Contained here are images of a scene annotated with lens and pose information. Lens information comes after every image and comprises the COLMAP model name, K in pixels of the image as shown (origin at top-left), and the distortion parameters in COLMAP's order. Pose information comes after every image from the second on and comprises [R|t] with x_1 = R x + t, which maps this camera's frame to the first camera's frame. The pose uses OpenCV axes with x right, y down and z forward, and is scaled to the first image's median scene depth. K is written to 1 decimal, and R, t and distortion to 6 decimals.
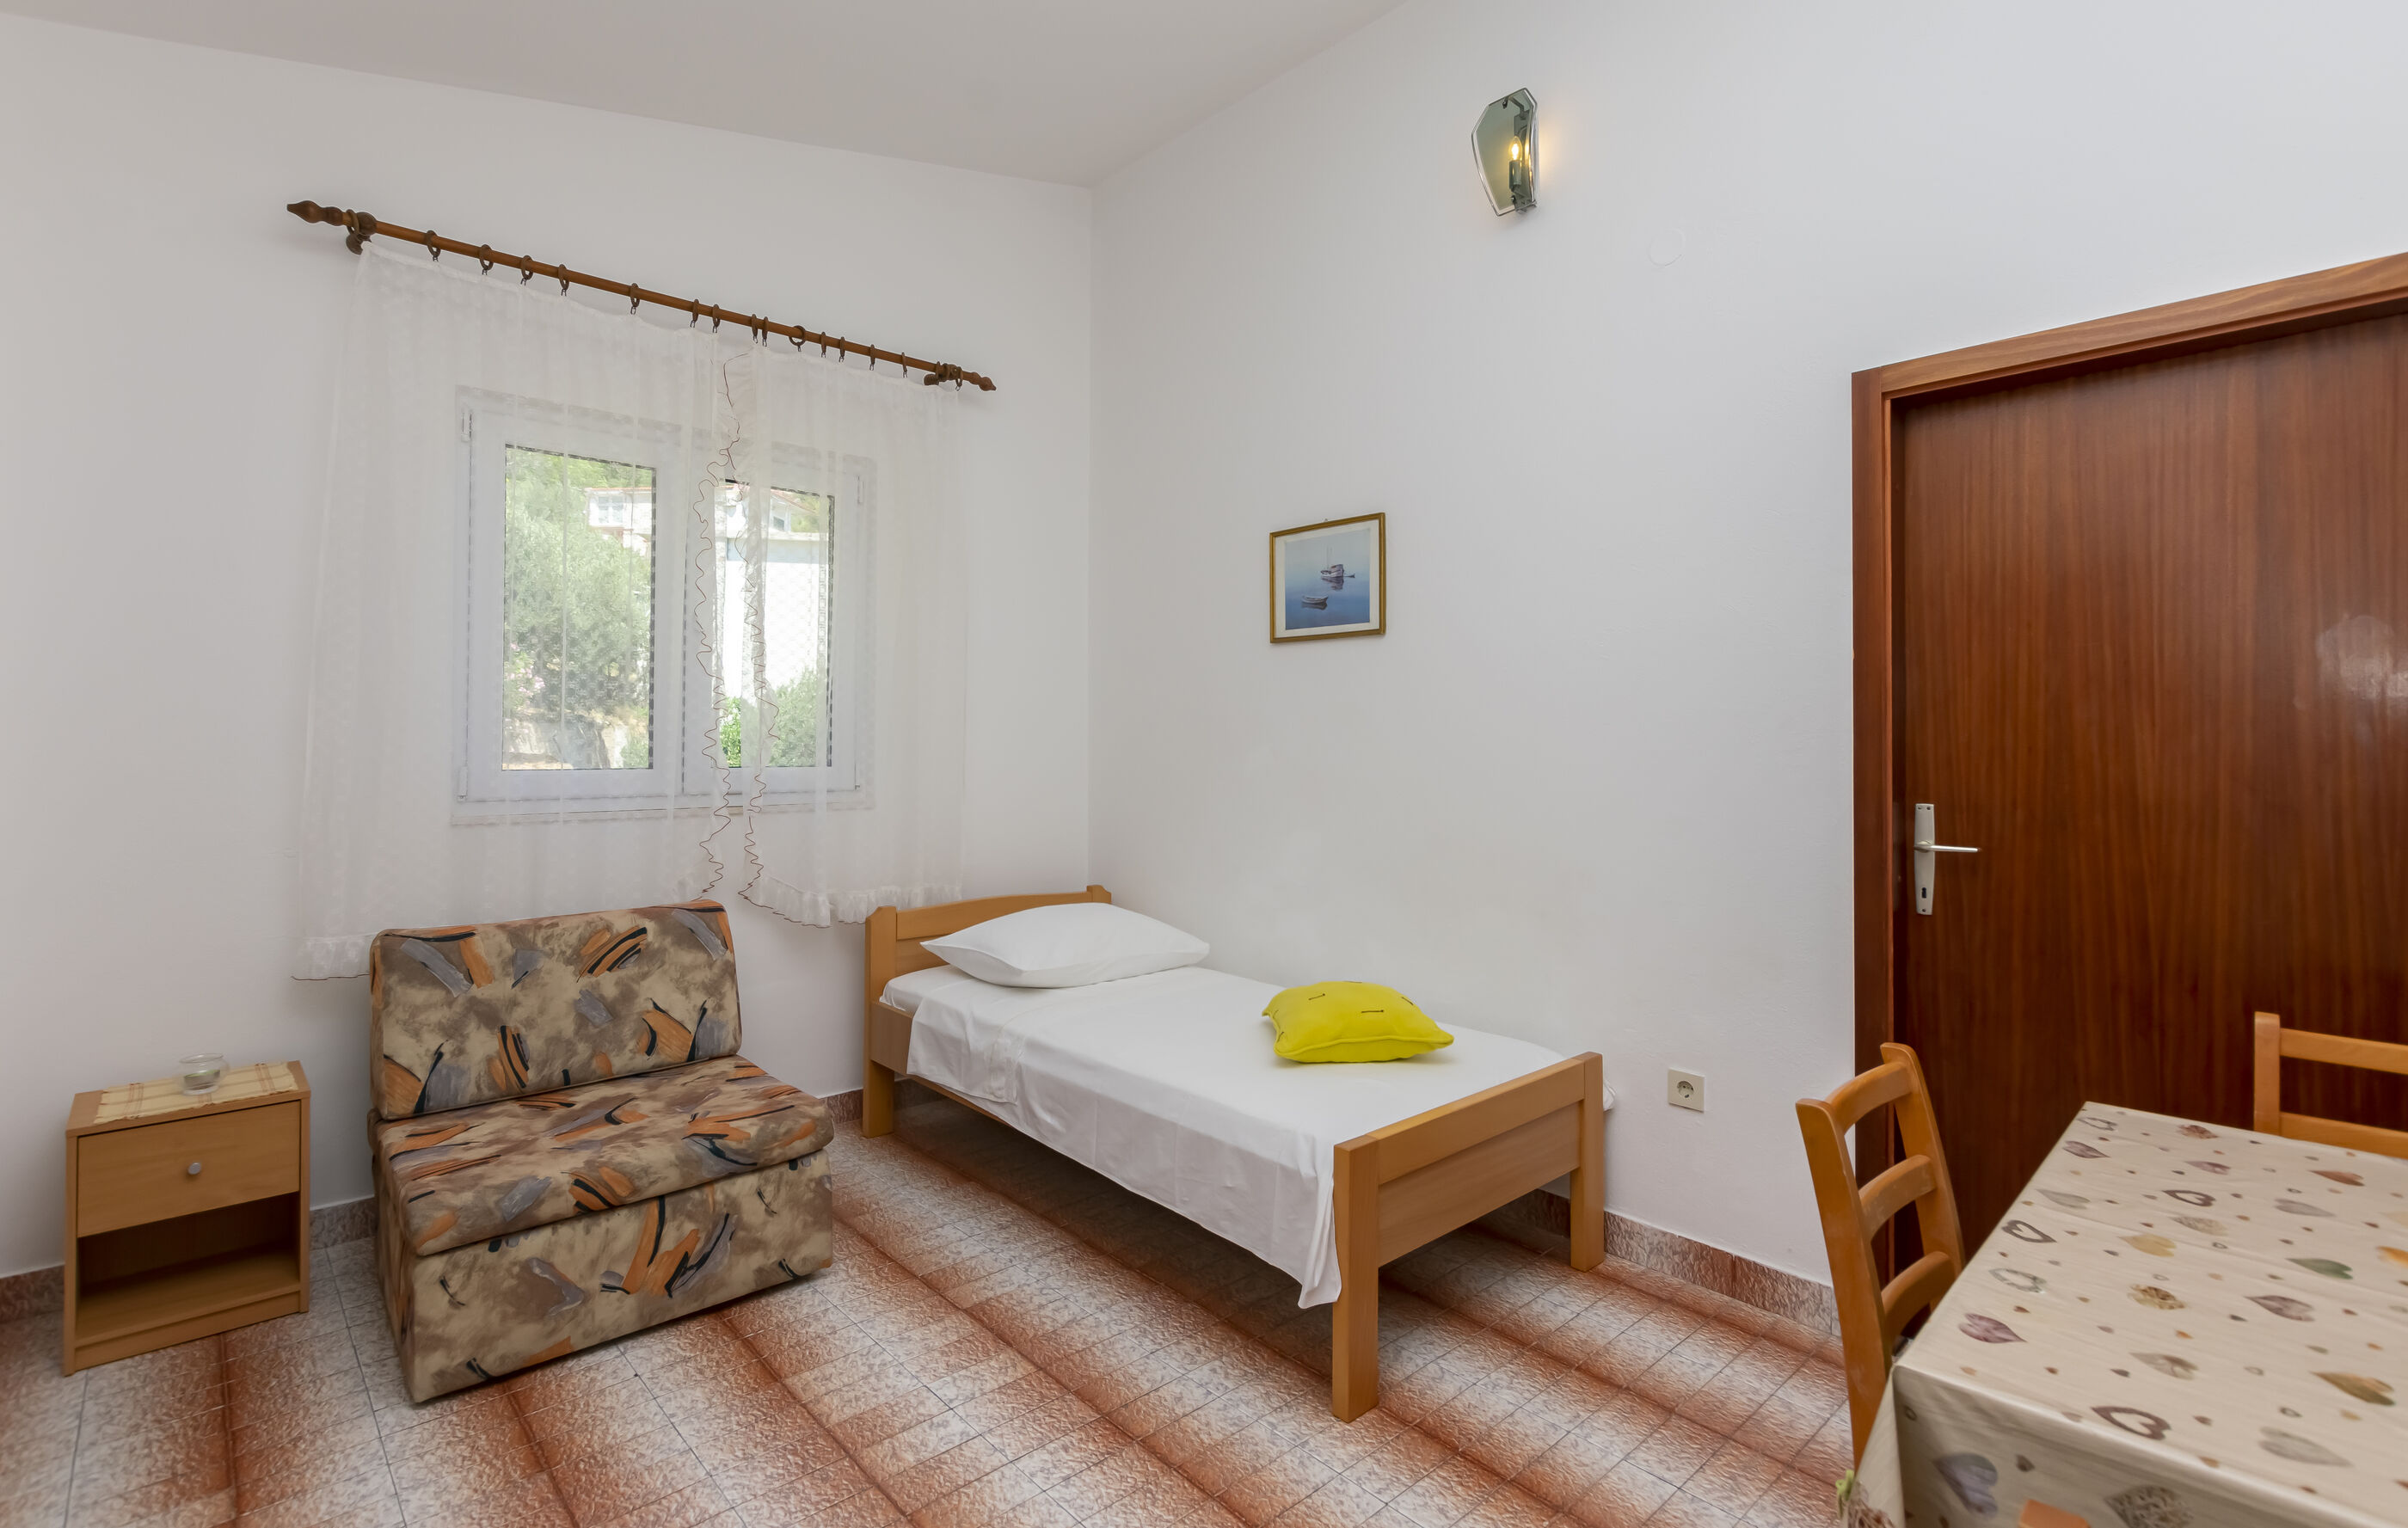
lens RADIAL K [[1123.7, 0, 1204.0], [0, 1123.7, 764.0], [0, 0, 1]] dist [0.014382, -0.009669]
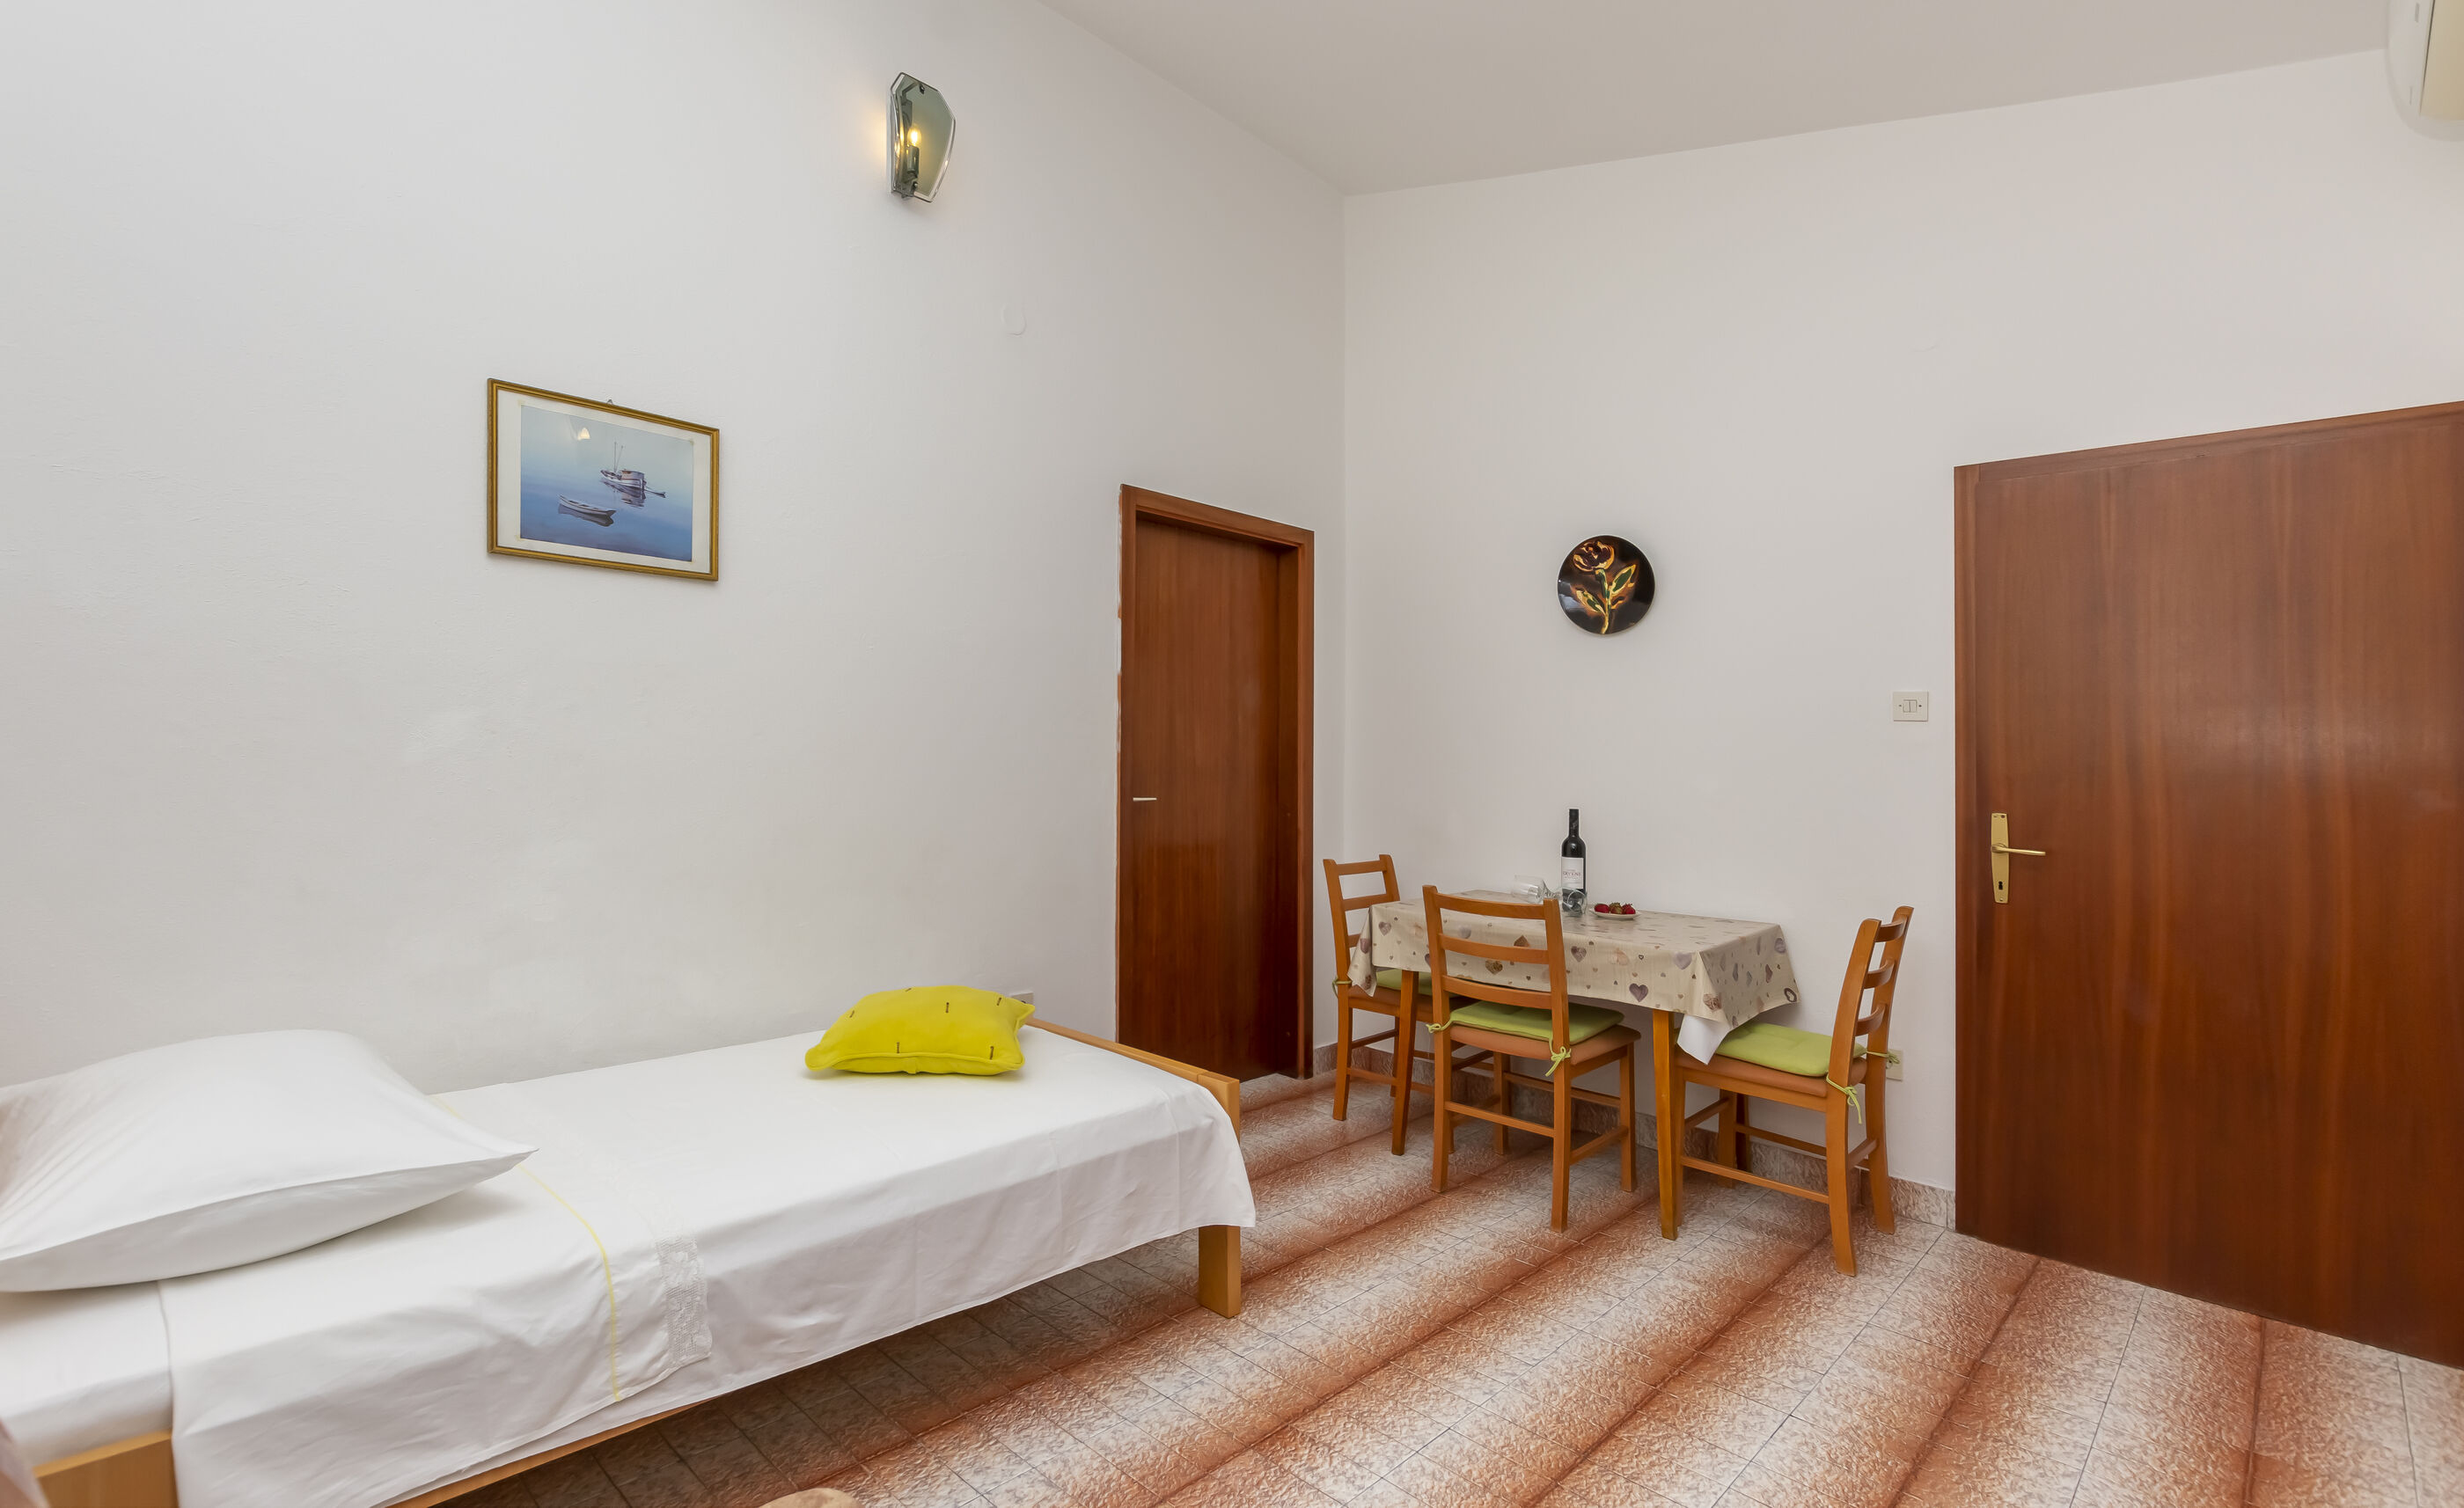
lens RADIAL K [[1049.8, 0, 1232.0], [0, 1049.8, 754.0], [0, 0, 1]] dist [0.000144, 0.000089]
pose [[-0.032596, -0.002997, 0.999464, -0.770434], [-0.000777, 0.999995, 0.002974, 0.005595], [-0.999468, -0.000680, -0.032598, 0.848657]]
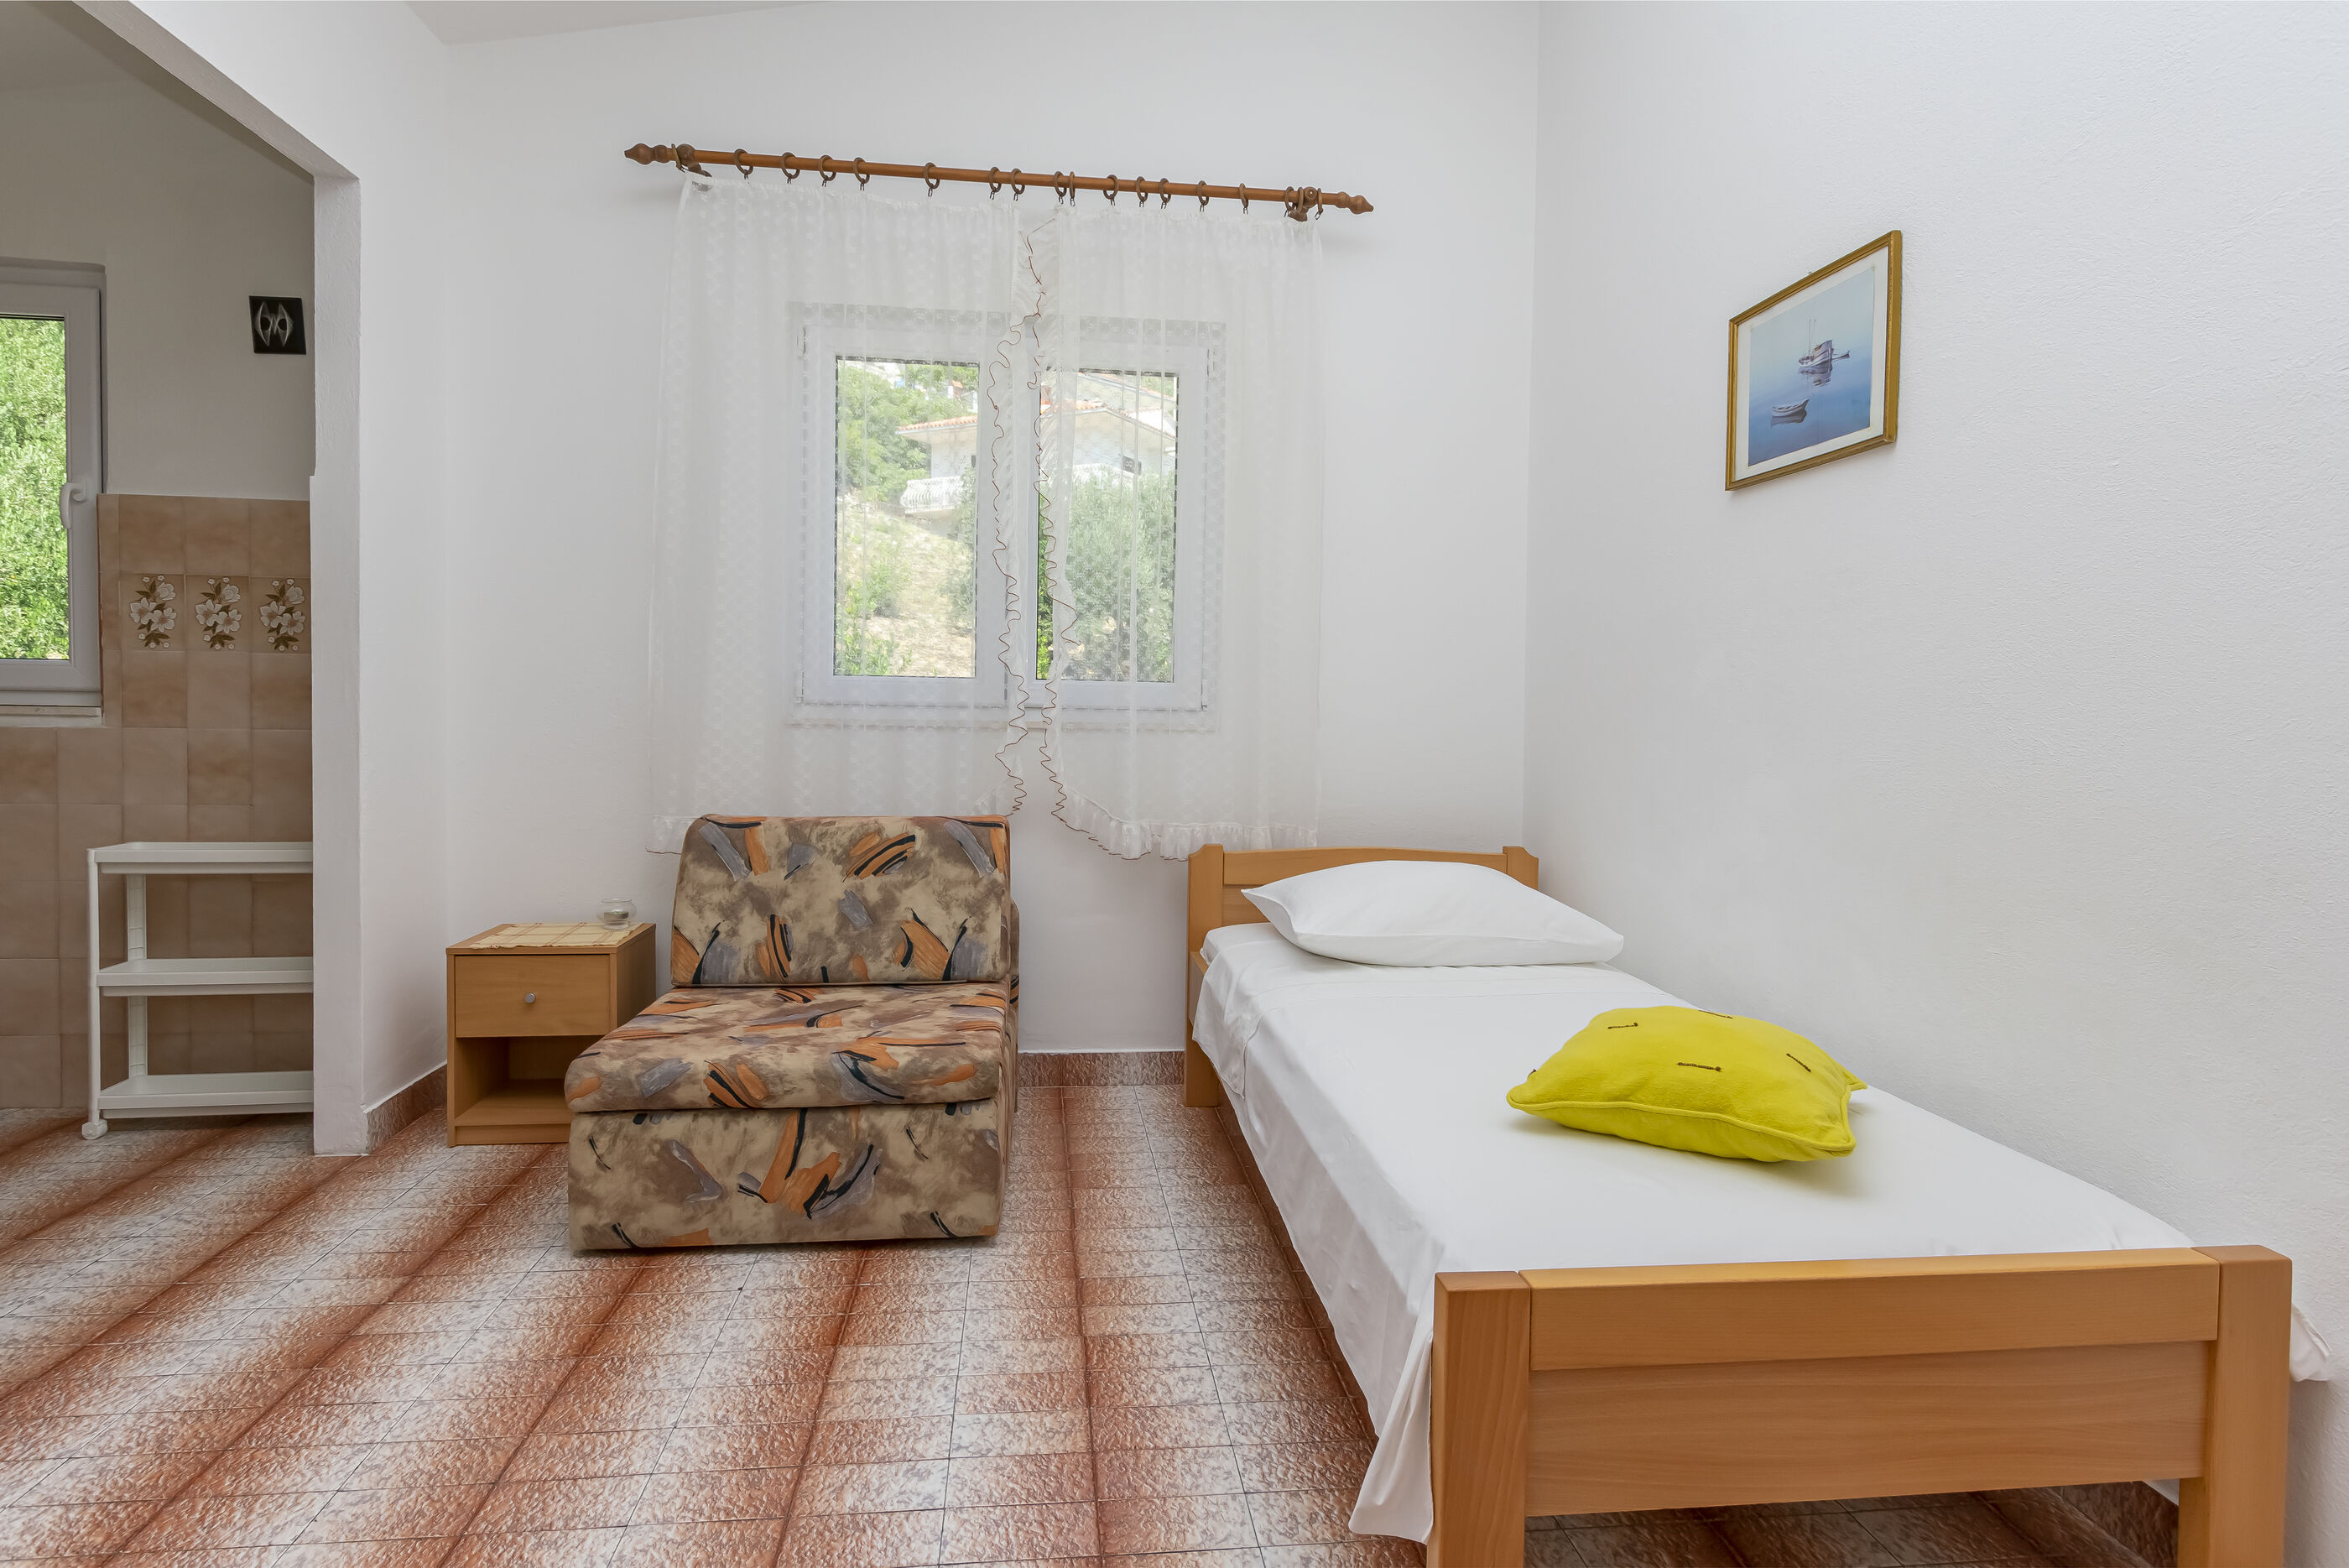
lens RADIAL K [[1150.9, 0, 1136.7], [0, 1150.9, 763.5], [0, 0, 1]] dist [0.004321, 0.001100]
pose [[0.799766, 0.037535, -0.599137, 0.273026], [-0.024278, 0.999249, 0.030194, 0.055248], [0.599821, -0.009603, 0.800077, 0.365176]]
